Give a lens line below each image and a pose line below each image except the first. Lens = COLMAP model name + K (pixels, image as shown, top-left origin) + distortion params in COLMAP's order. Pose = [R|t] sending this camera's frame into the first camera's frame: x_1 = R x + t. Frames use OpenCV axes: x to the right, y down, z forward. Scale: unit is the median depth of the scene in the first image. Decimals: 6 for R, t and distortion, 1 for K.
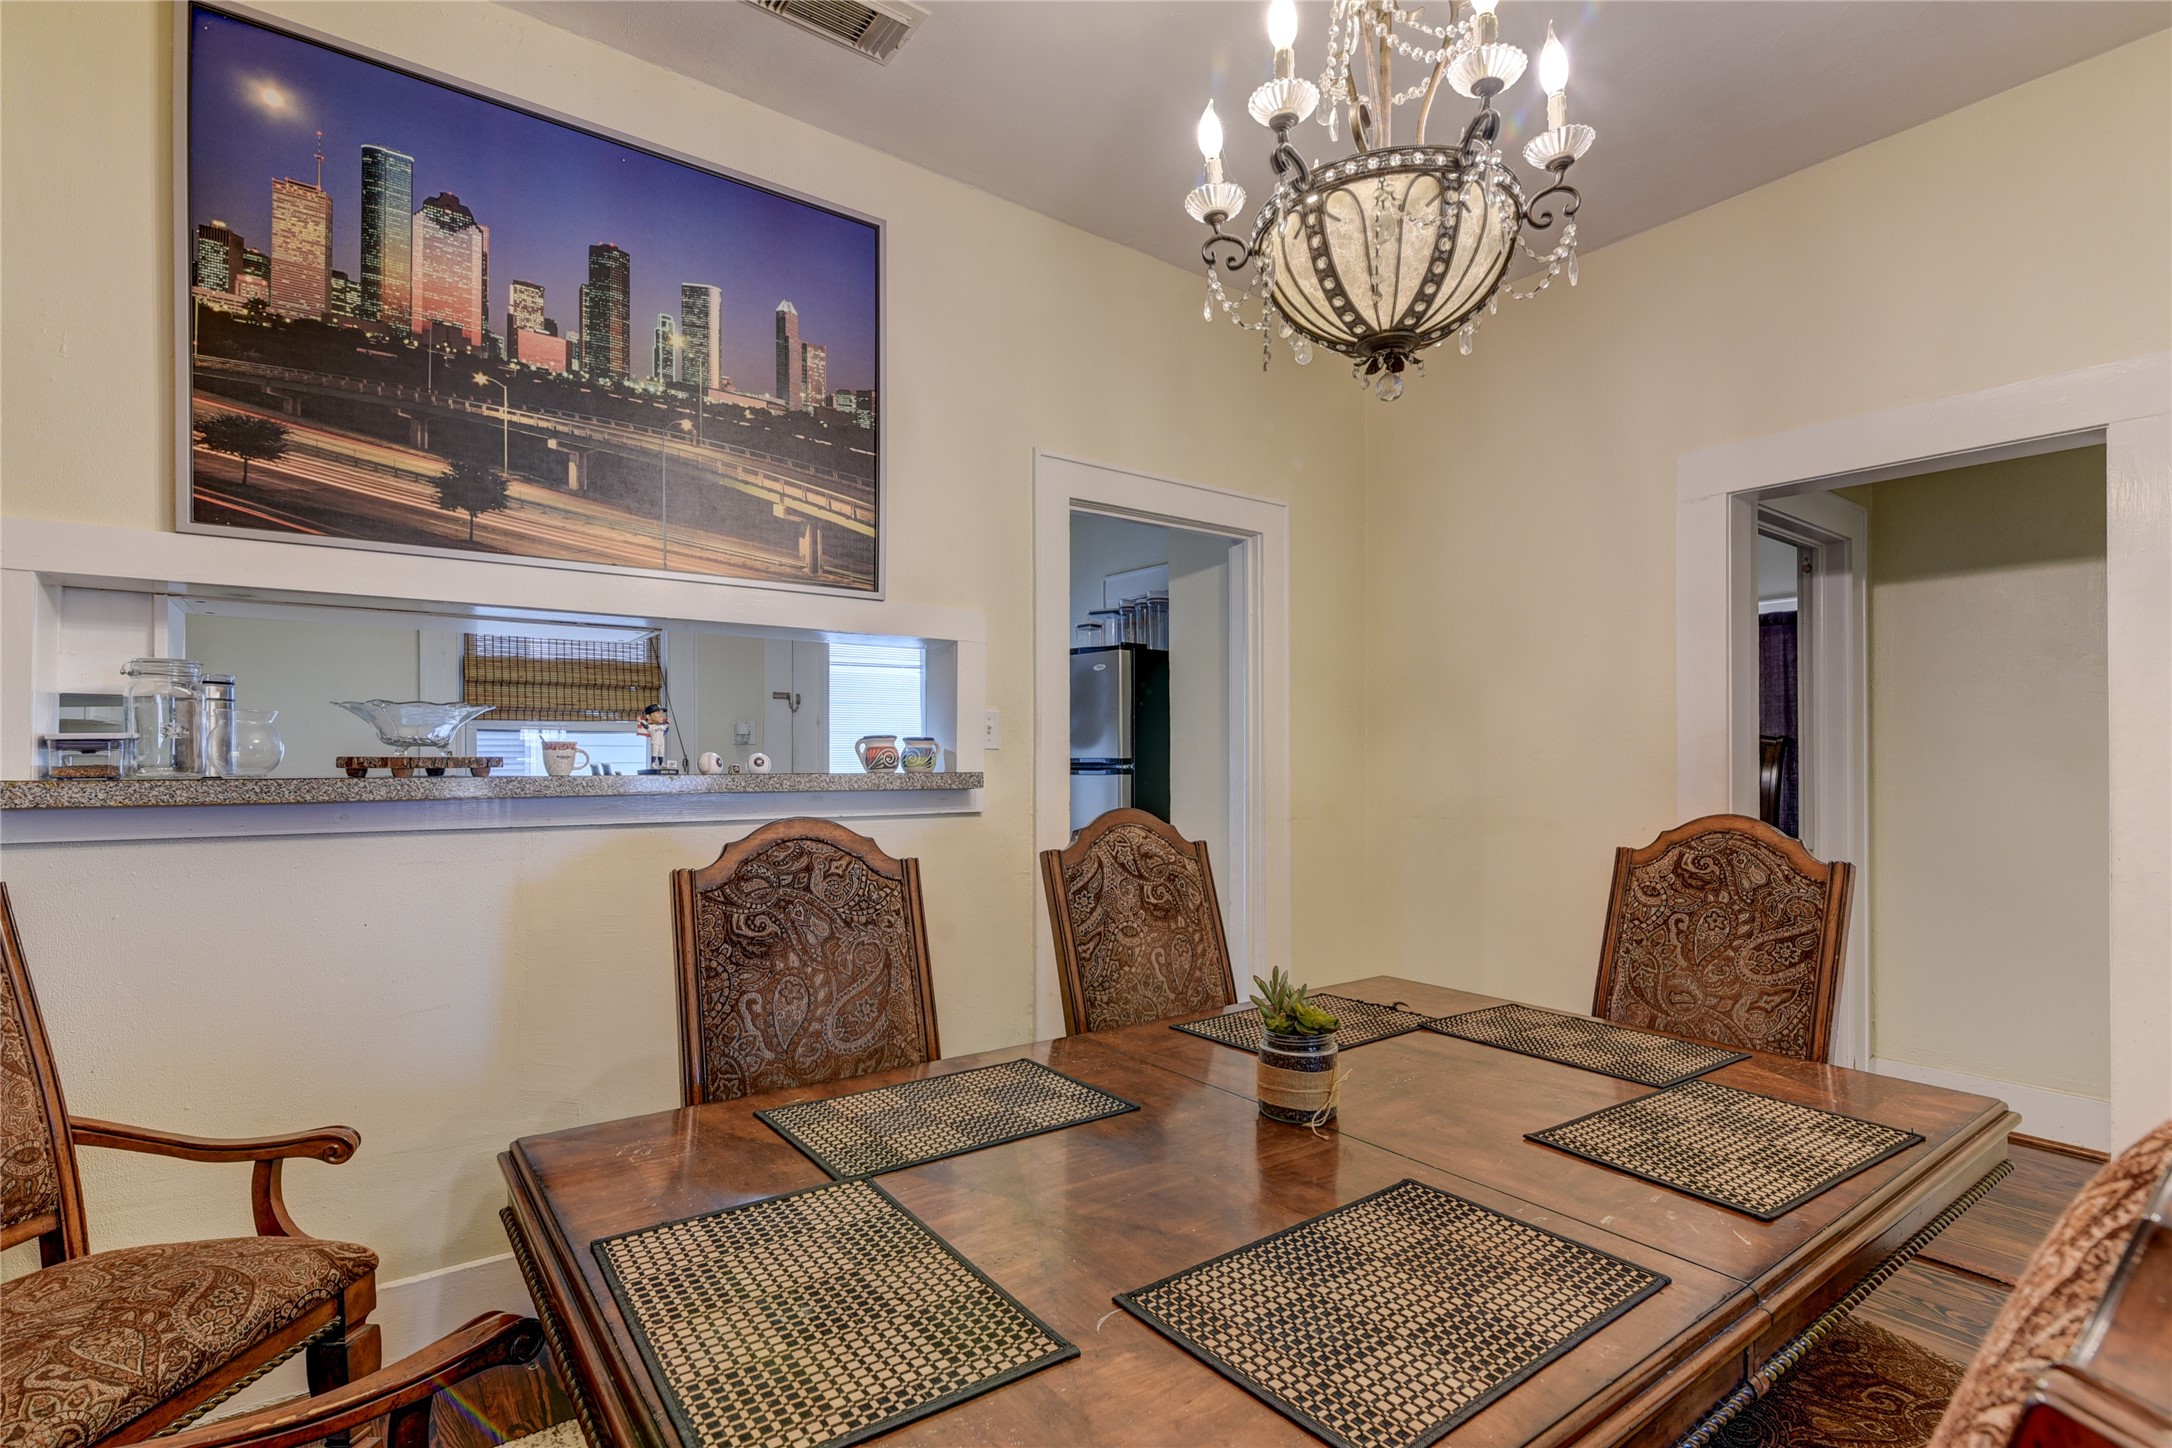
lens RADIAL K [[1039.1, 0, 1105.1], [0, 1039.1, 753.9], [0, 0, 1]] dist [0.001677, -0.000177]
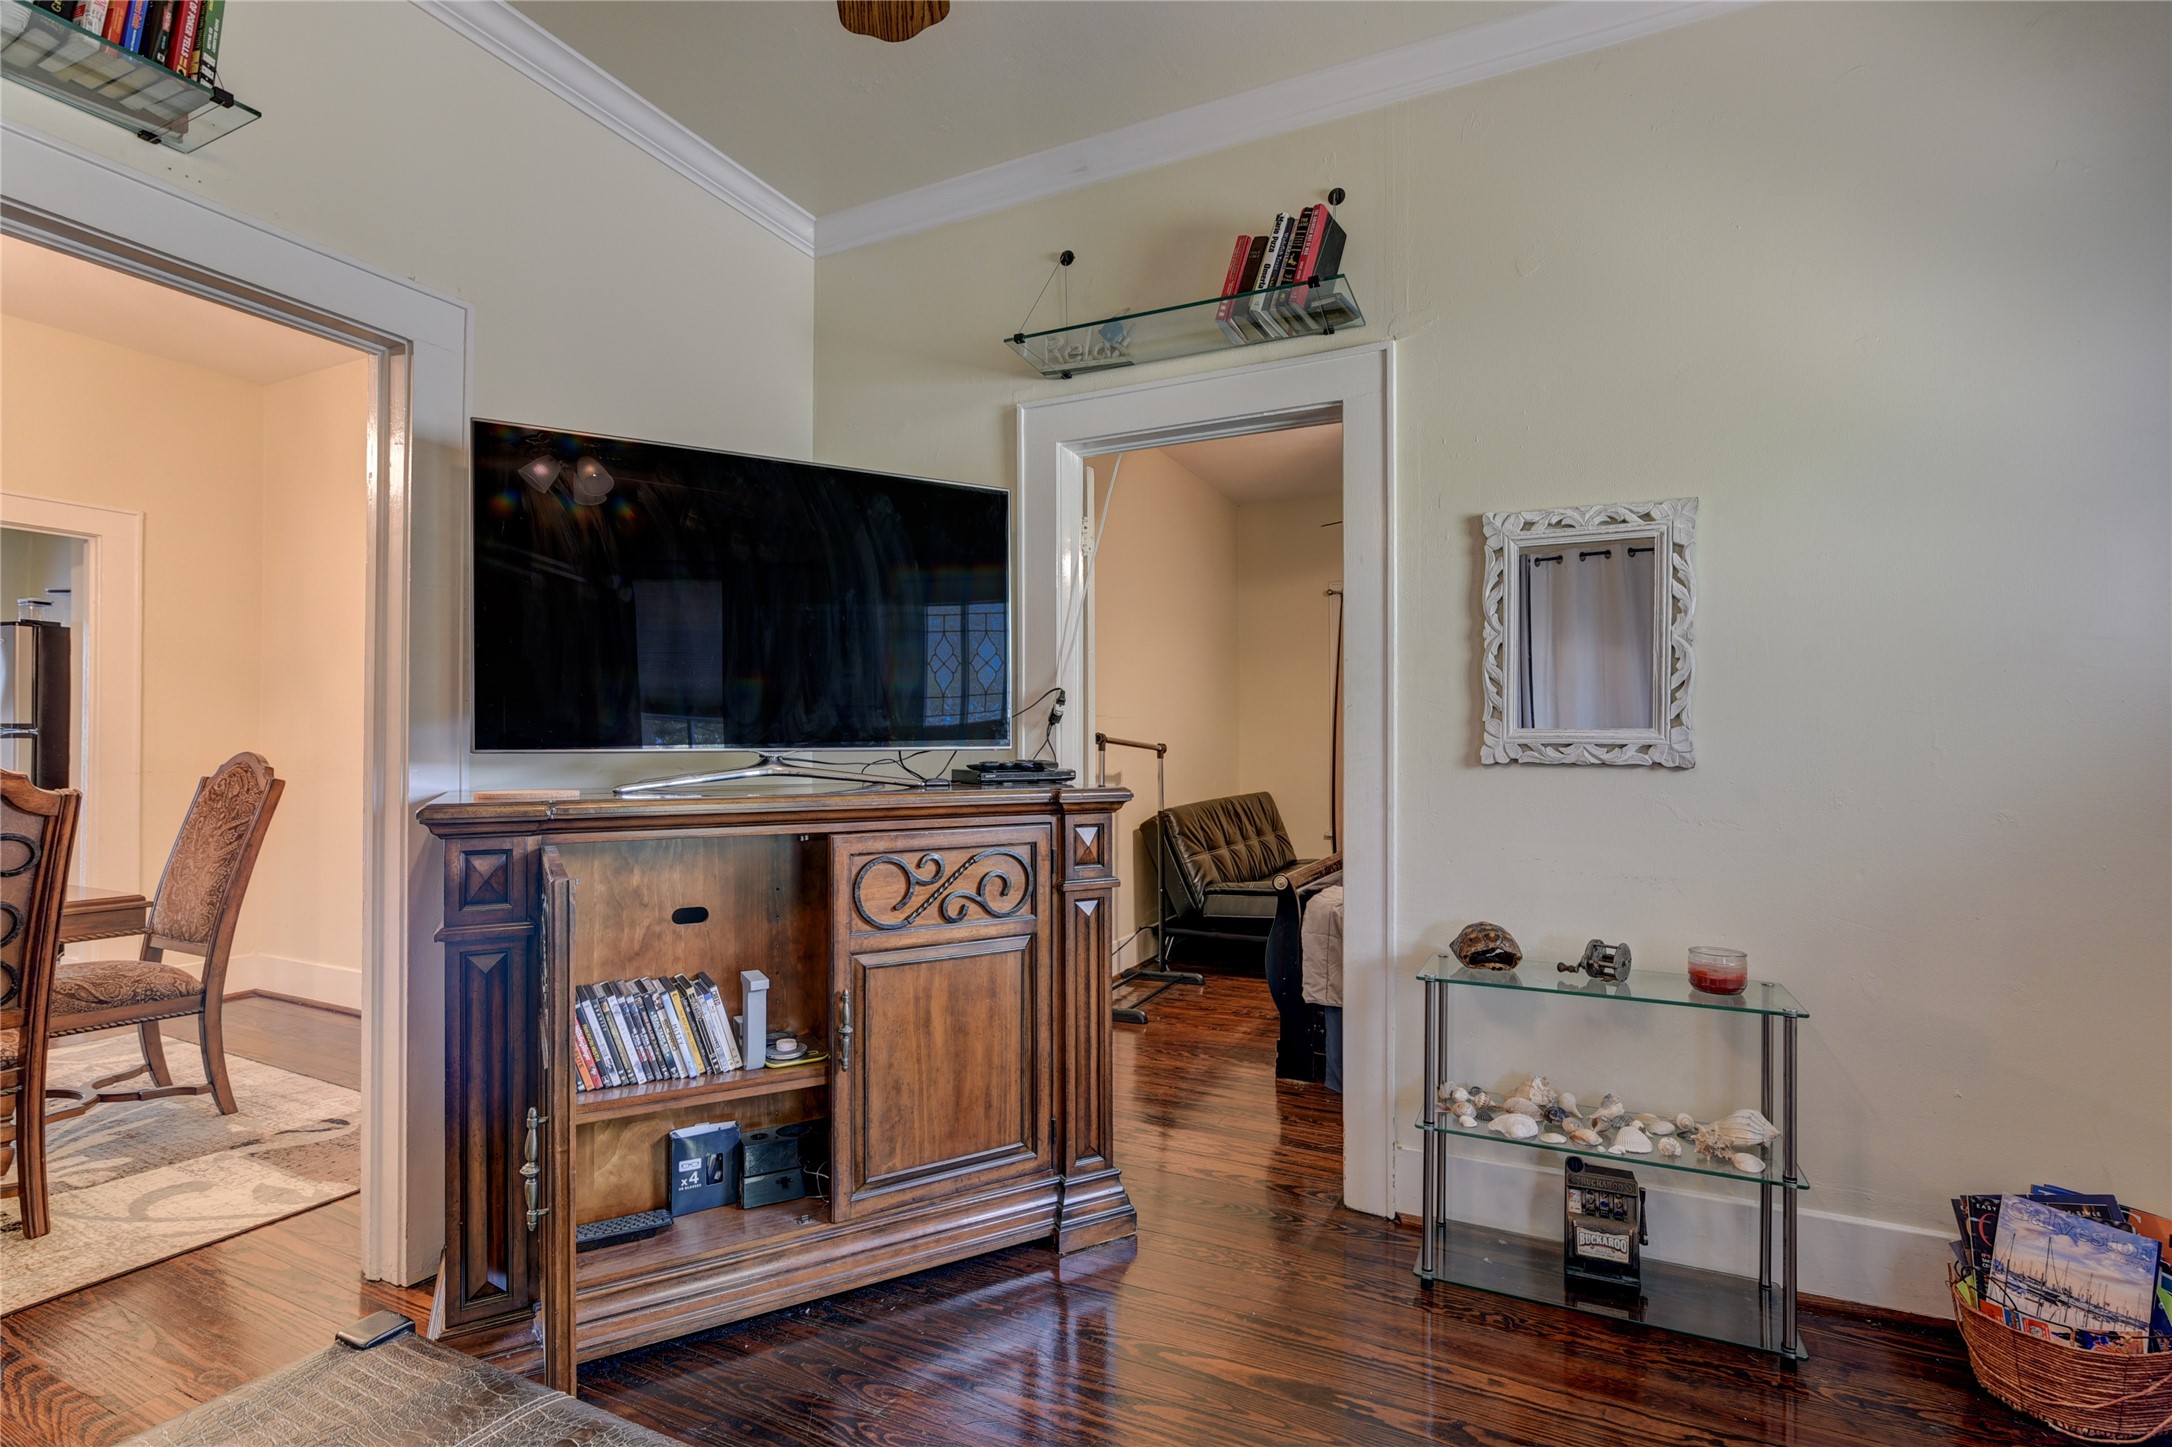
lens RADIAL K [[1002.3, 0, 1094.4], [0, 1002.3, 736.5], [0, 0, 1]] dist [-0.004607, 0.001654]
pose [[0.892534, 0.005041, 0.450951, 1.087551], [-0.001526, 0.999966, -0.008160, 0.049901], [-0.450977, 0.006595, 0.892511, -0.931014]]
